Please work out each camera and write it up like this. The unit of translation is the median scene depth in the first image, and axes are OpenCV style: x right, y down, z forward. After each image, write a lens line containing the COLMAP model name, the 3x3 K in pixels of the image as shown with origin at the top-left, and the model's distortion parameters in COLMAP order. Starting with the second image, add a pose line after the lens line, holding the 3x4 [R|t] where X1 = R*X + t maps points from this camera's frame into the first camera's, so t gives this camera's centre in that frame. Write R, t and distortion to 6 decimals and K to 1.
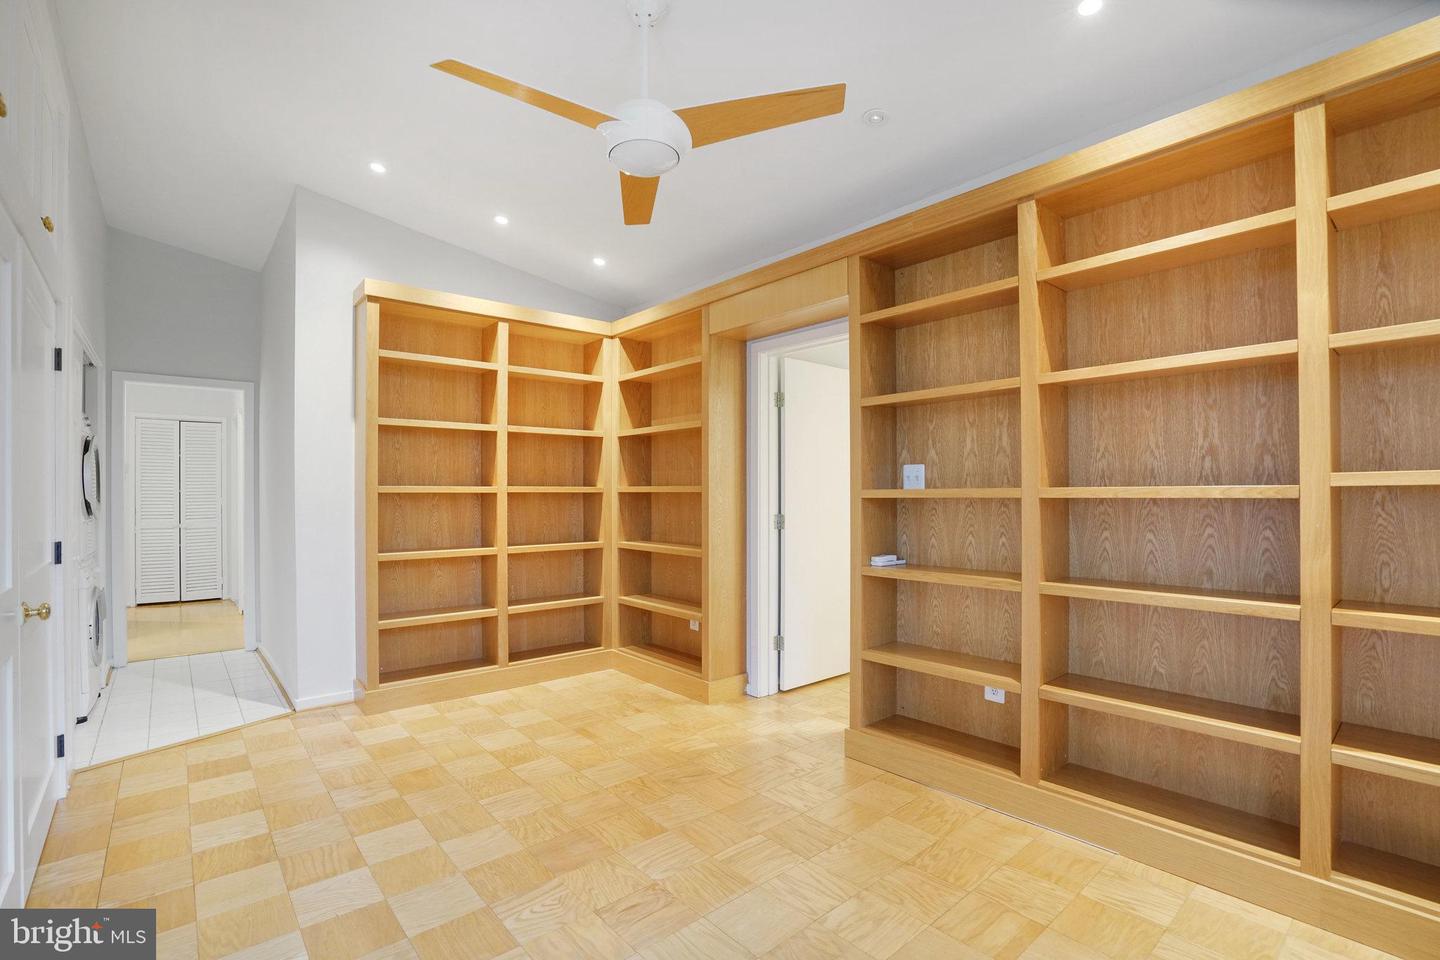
lens RADIAL K [[658.7, 0, 708.8], [0, 658.7, 500.5], [0, 0, 1]] dist [-0.057318, 0.020246]
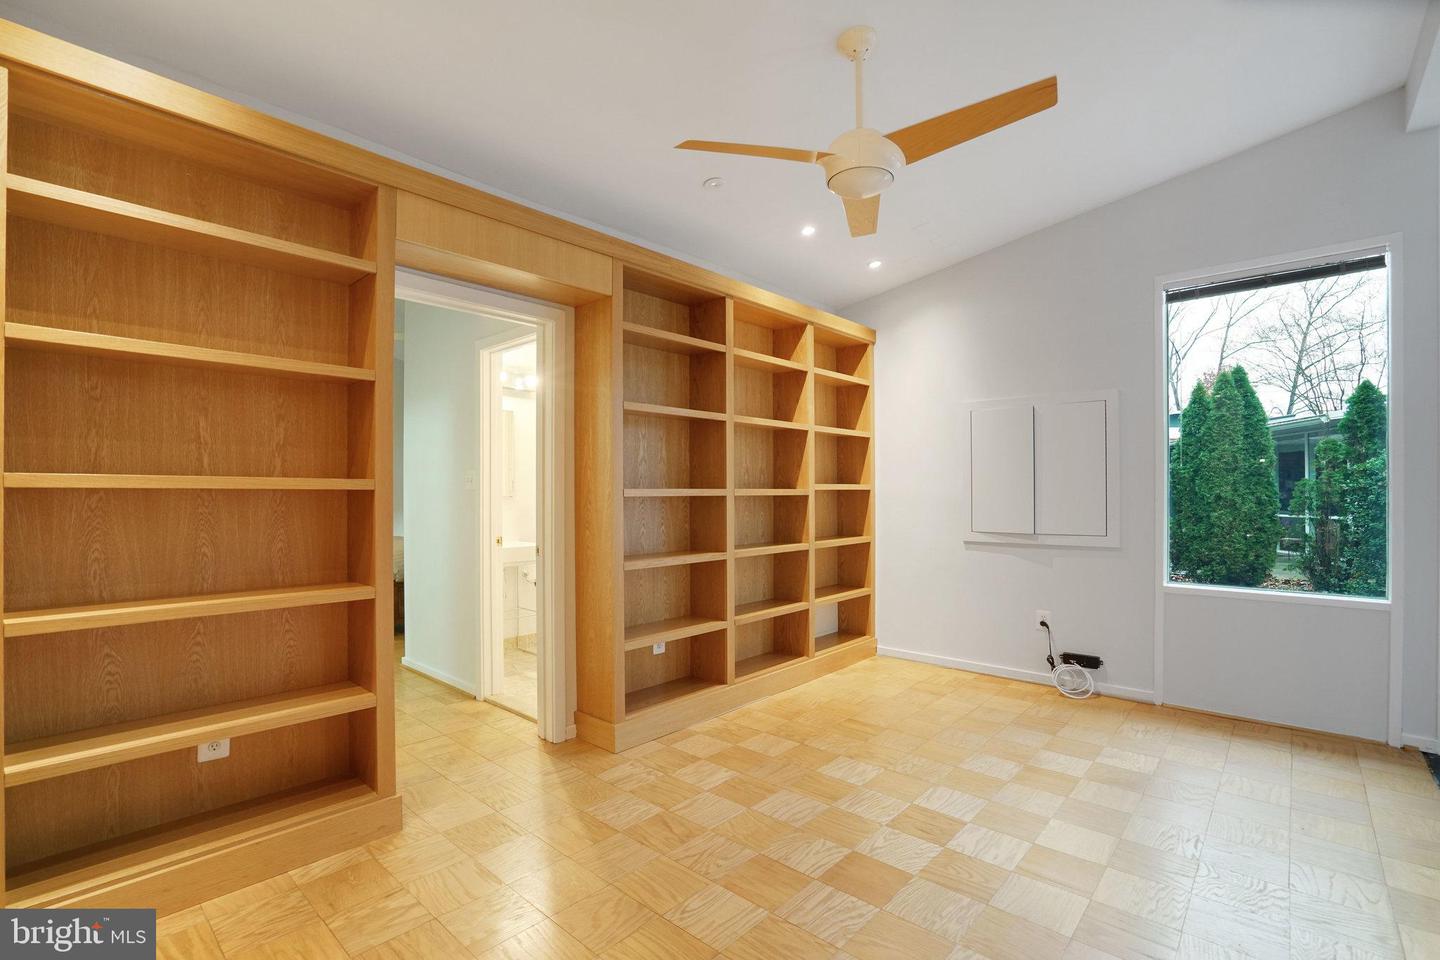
lens RADIAL K [[658.7, 0, 734.7], [0, 658.7, 498.9], [0, 0, 1]] dist [-0.057318, 0.020246]
pose [[-0.141275, -0.006675, 0.989948, -0.852693], [0.011477, 0.999899, 0.008380, -0.007808], [-0.989904, 0.012546, -0.141184, 1.006020]]
